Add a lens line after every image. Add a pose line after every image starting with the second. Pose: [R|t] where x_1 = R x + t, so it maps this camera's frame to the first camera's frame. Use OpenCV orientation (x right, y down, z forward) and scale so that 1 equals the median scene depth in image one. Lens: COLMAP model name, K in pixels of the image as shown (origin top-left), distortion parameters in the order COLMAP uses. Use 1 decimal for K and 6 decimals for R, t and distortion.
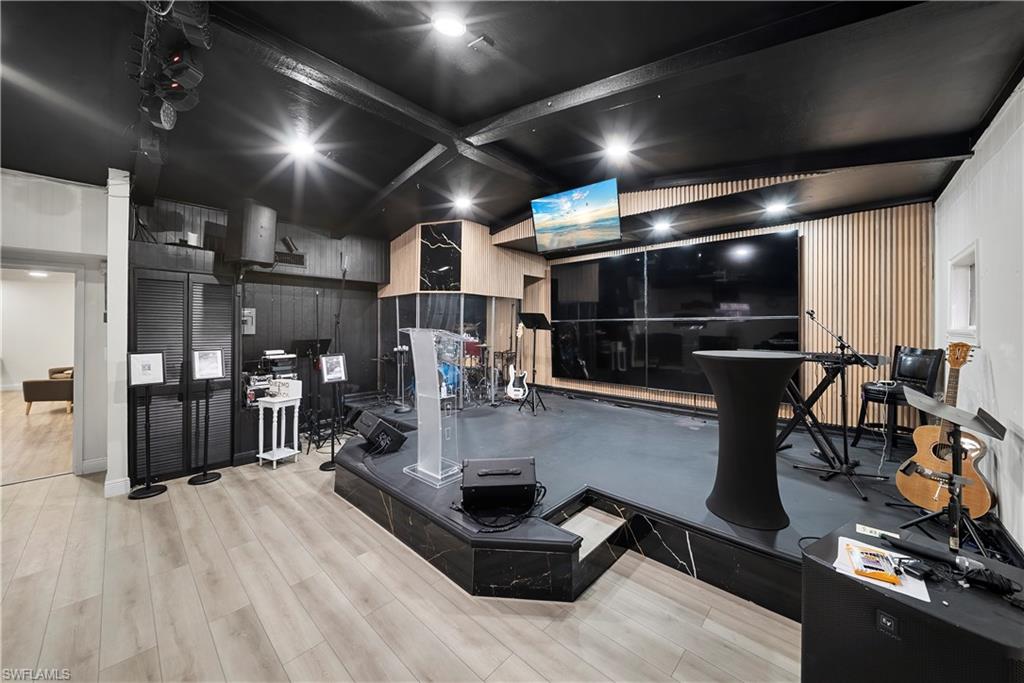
lens RADIAL K [[363.4, 0, 518.6], [0, 363.4, 326.7], [0, 0, 1]] dist [0.001125, -0.000004]
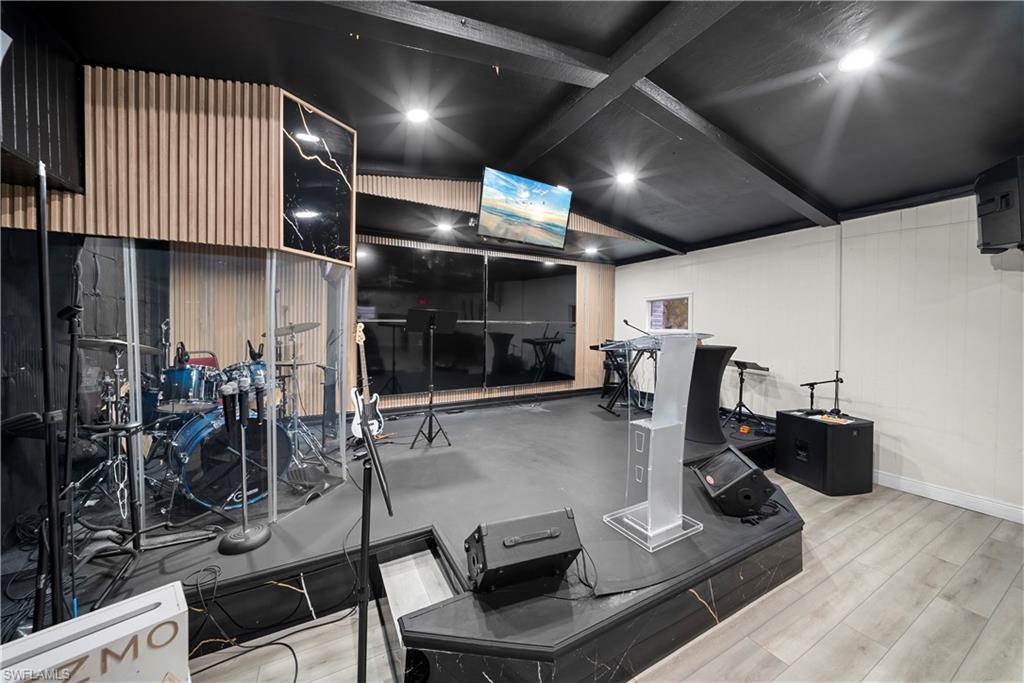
lens RADIAL K [[357.9, 0, 512.7], [0, 357.9, 336.0], [0, 0, 1]] dist [0.007353, -0.006624]
pose [[0.333300, -0.020023, 0.942608, -0.703735], [-0.007749, 0.999683, 0.023976, -0.004973], [-0.942789, -0.015295, 0.333039, 0.716578]]
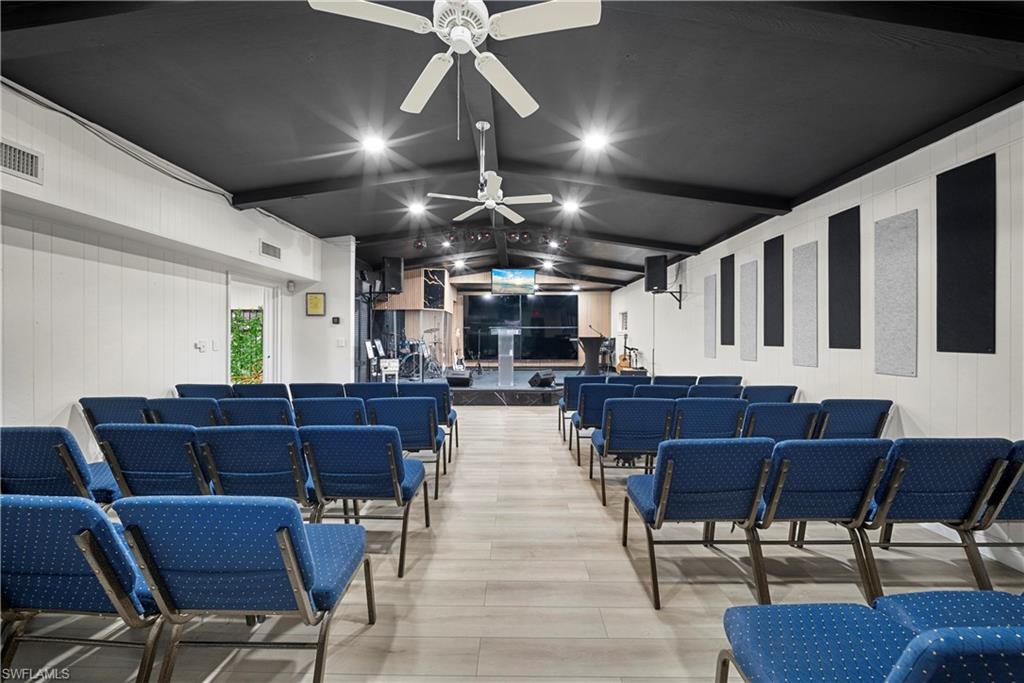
lens RADIAL K [[357.9, 0, 512.7], [0, 357.9, 336.0], [0, 0, 1]] dist [0.007353, -0.006624]
pose [[0.748499, 0.001095, 0.663135, -1.278479], [-0.001342, 0.999999, -0.000137, 0.035832], [-0.663135, -0.000787, 0.748500, -0.624680]]
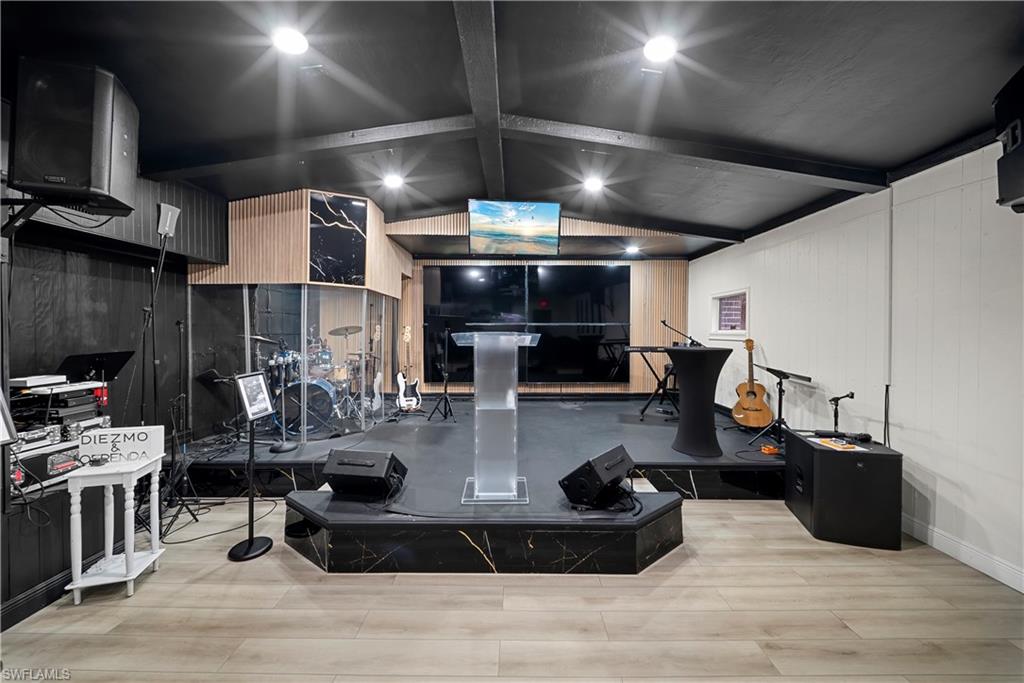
lens RADIAL K [[357.9, 0, 512.7], [0, 357.9, 336.0], [0, 0, 1]] dist [0.007353, -0.006624]
pose [[0.743397, -0.008416, 0.668797, -0.544932], [-0.003280, 0.999863, 0.016229, -0.000823], [-0.668842, -0.014258, 0.743268, 0.217882]]
